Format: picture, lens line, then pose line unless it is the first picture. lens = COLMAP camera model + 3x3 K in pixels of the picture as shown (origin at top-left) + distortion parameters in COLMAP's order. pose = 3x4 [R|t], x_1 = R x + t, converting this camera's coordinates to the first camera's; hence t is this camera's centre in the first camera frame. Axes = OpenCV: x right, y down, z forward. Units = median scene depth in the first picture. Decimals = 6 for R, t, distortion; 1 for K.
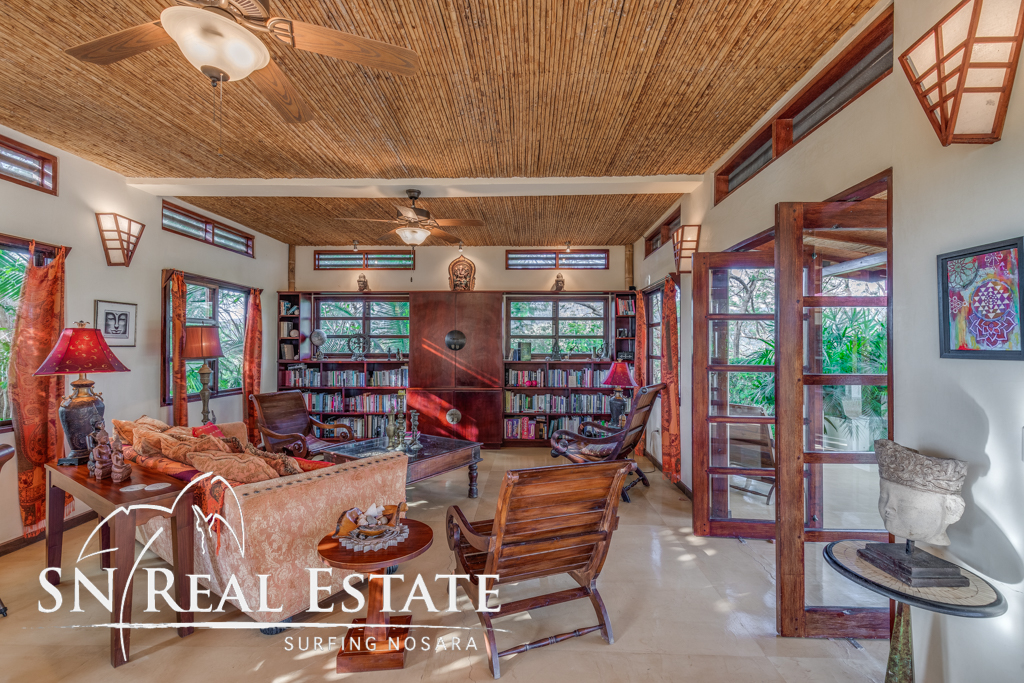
lens RADIAL K [[464.5, 0, 517.4], [0, 464.5, 343.0], [0, 0, 1]] dist [0.010493, -0.001540]
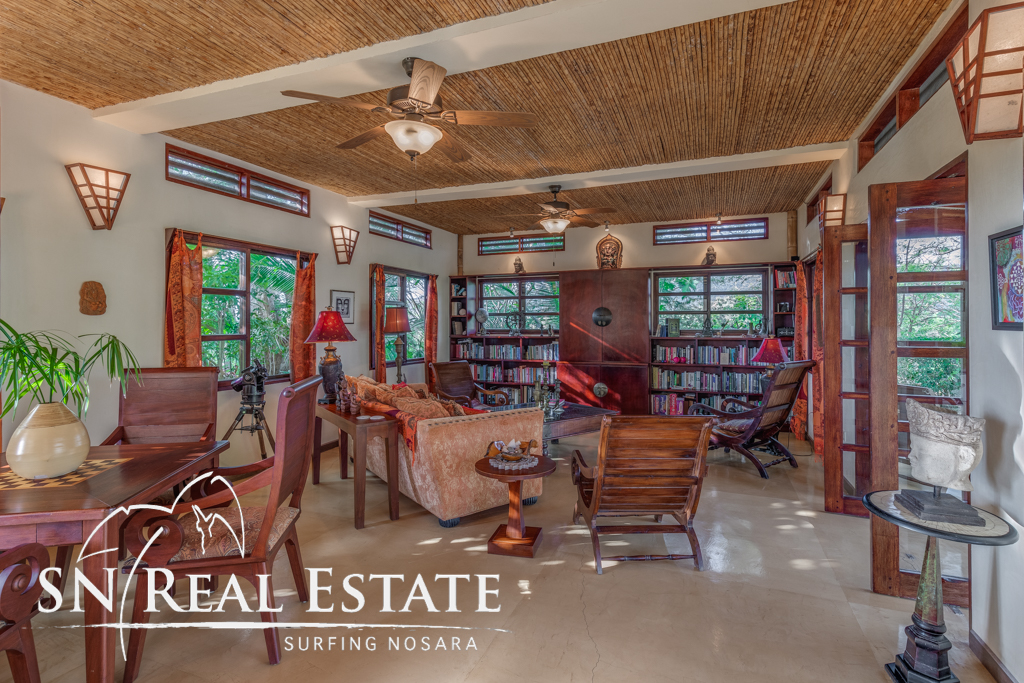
lens RADIAL K [[507.4, 0, 517.3], [0, 507.4, 322.2], [0, 0, 1]] dist [0.013100, -0.000117]
pose [[0.941274, -0.005031, -0.337607, 0.119338], [0.006682, 0.999971, 0.003729, 0.000961], [0.337579, -0.005766, 0.941280, -0.224712]]
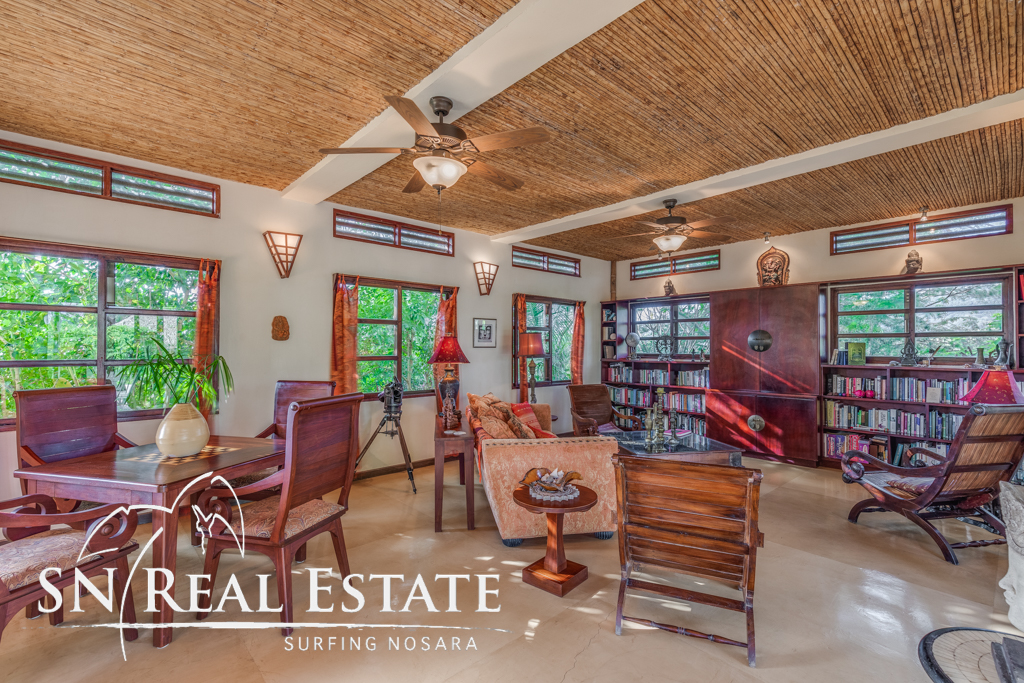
lens RADIAL K [[464.5, 0, 513.2], [0, 464.5, 343.6], [0, 0, 1]] dist [0.010493, -0.001540]
pose [[0.694359, -0.006633, -0.719598, 0.322679], [0.004946, 0.999978, -0.004445, 0.002027], [0.719611, -0.000473, 0.694377, 0.007964]]
